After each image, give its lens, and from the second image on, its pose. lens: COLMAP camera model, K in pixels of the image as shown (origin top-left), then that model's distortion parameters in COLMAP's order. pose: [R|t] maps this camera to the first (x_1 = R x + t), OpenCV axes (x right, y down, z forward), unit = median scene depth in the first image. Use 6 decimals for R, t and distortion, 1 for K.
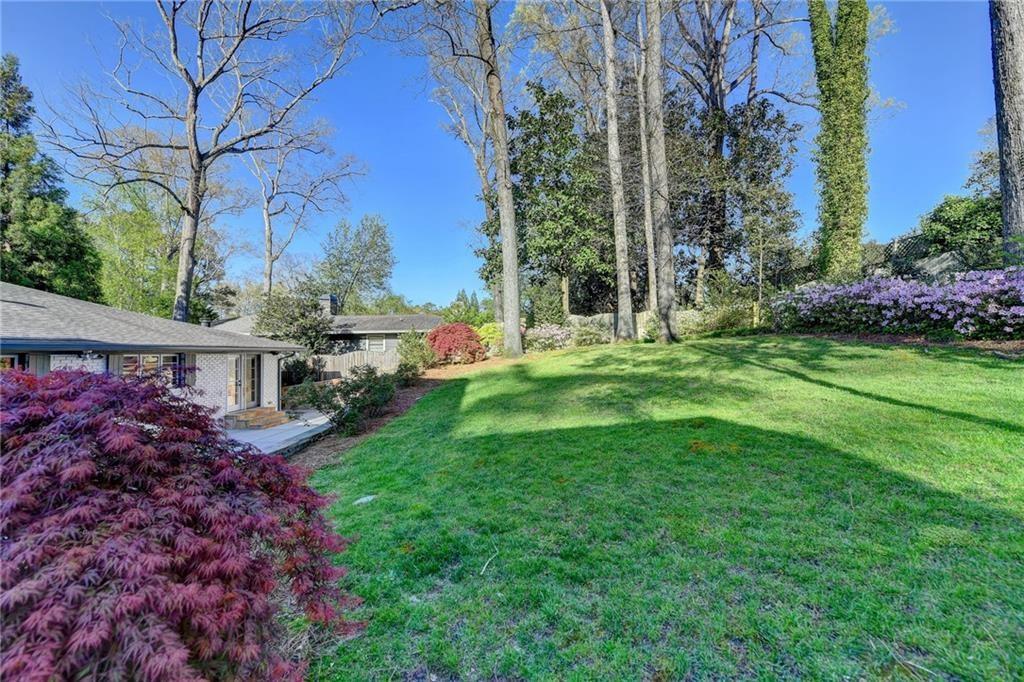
lens RADIAL K [[451.4, 0, 518.1], [0, 451.4, 335.0], [0, 0, 1]] dist [-0.006062, -0.000629]
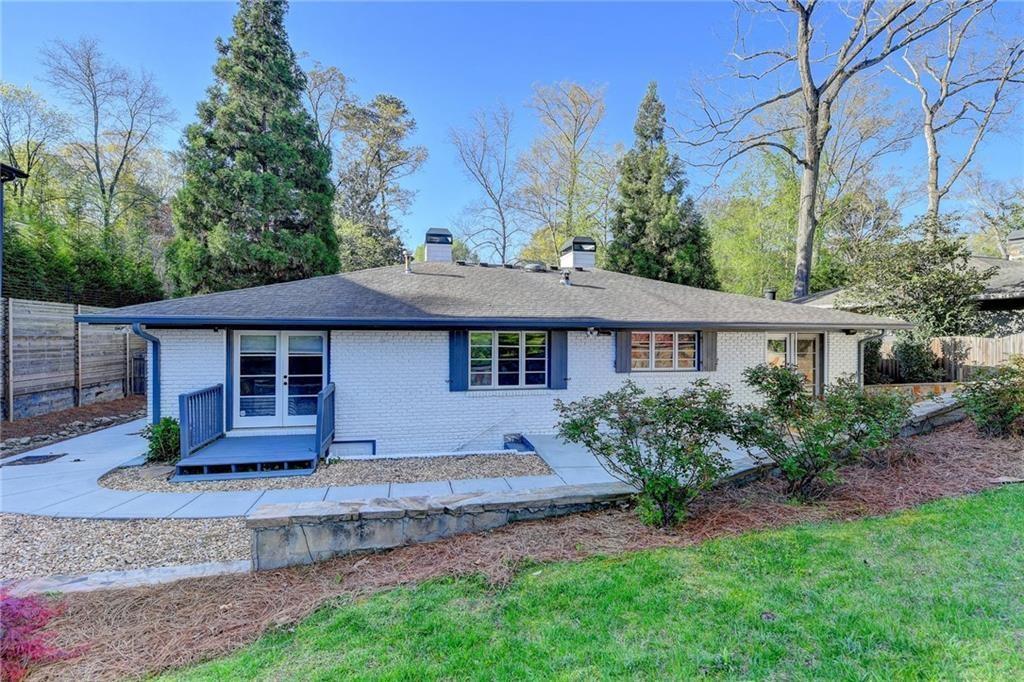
lens RADIAL K [[451.4, 0, 518.1], [0, 451.4, 335.0], [0, 0, 1]] dist [-0.006062, -0.000629]
pose [[0.191928, 0.025019, -0.981090, 0.010519], [0.031724, 0.998994, 0.031682, 0.006299], [0.980896, -0.037204, 0.190941, 0.296879]]
